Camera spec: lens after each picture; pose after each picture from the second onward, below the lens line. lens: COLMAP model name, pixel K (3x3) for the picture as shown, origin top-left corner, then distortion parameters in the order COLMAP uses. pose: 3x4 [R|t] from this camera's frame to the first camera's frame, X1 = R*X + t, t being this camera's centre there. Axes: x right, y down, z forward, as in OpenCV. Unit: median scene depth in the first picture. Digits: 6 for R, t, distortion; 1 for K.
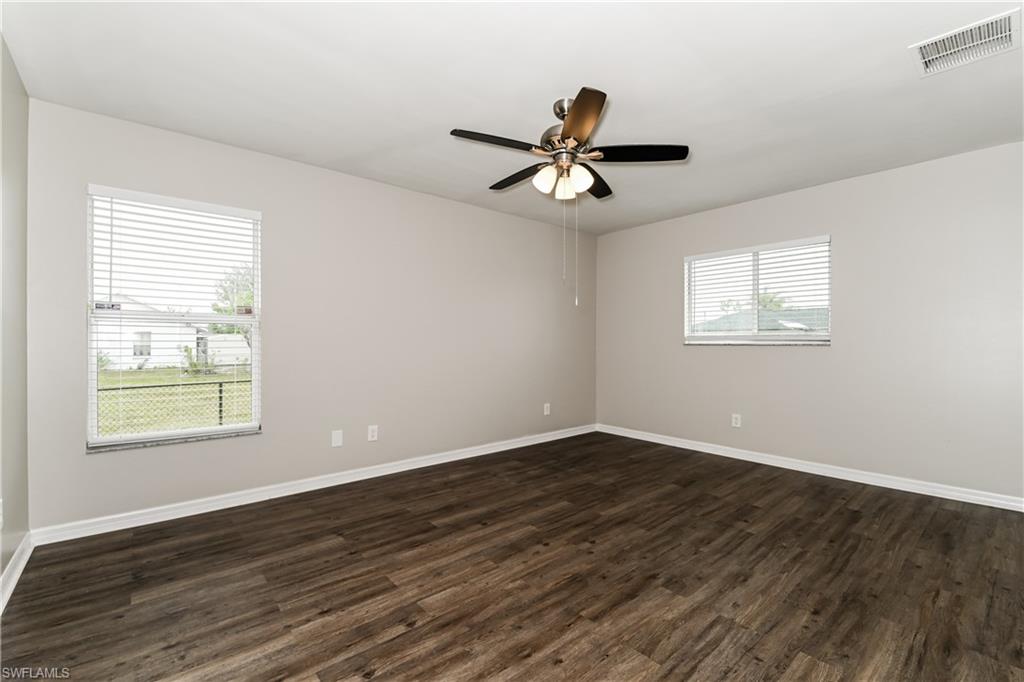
lens RADIAL K [[444.7, 0, 512.0], [0, 444.7, 341.0], [0, 0, 1]] dist [-0.001281, -0.000292]
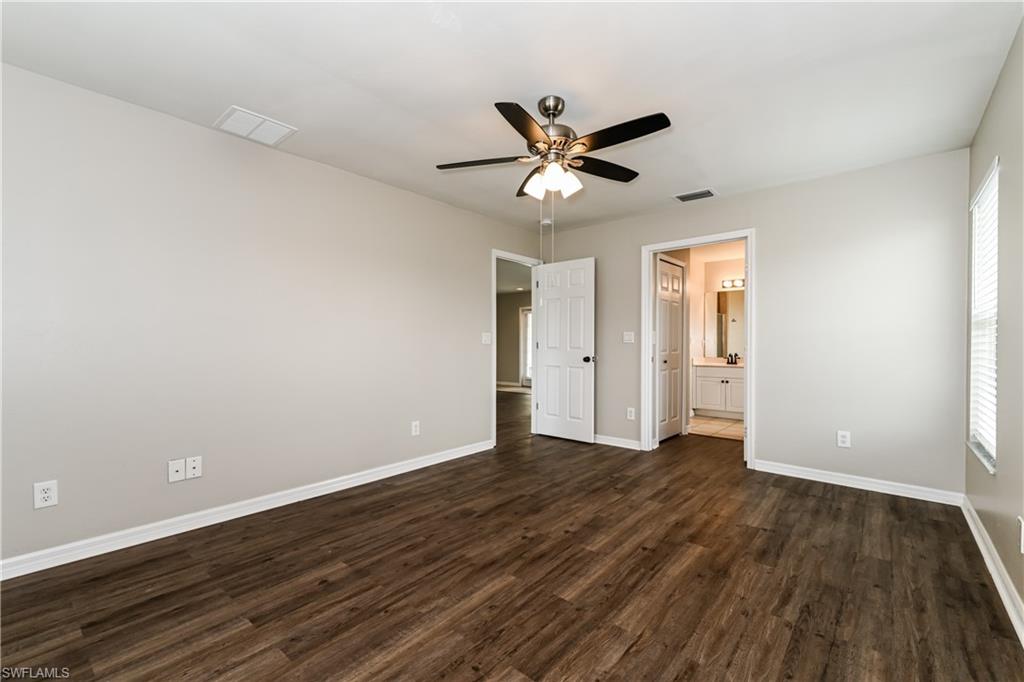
lens RADIAL K [[444.7, 0, 512.0], [0, 444.7, 341.0], [0, 0, 1]] dist [-0.001281, -0.000292]
pose [[-0.987860, -0.002814, -0.155319, 0.365419], [-0.001426, 0.999958, -0.009044, 0.006179], [0.155338, -0.008713, -0.987823, 1.986310]]
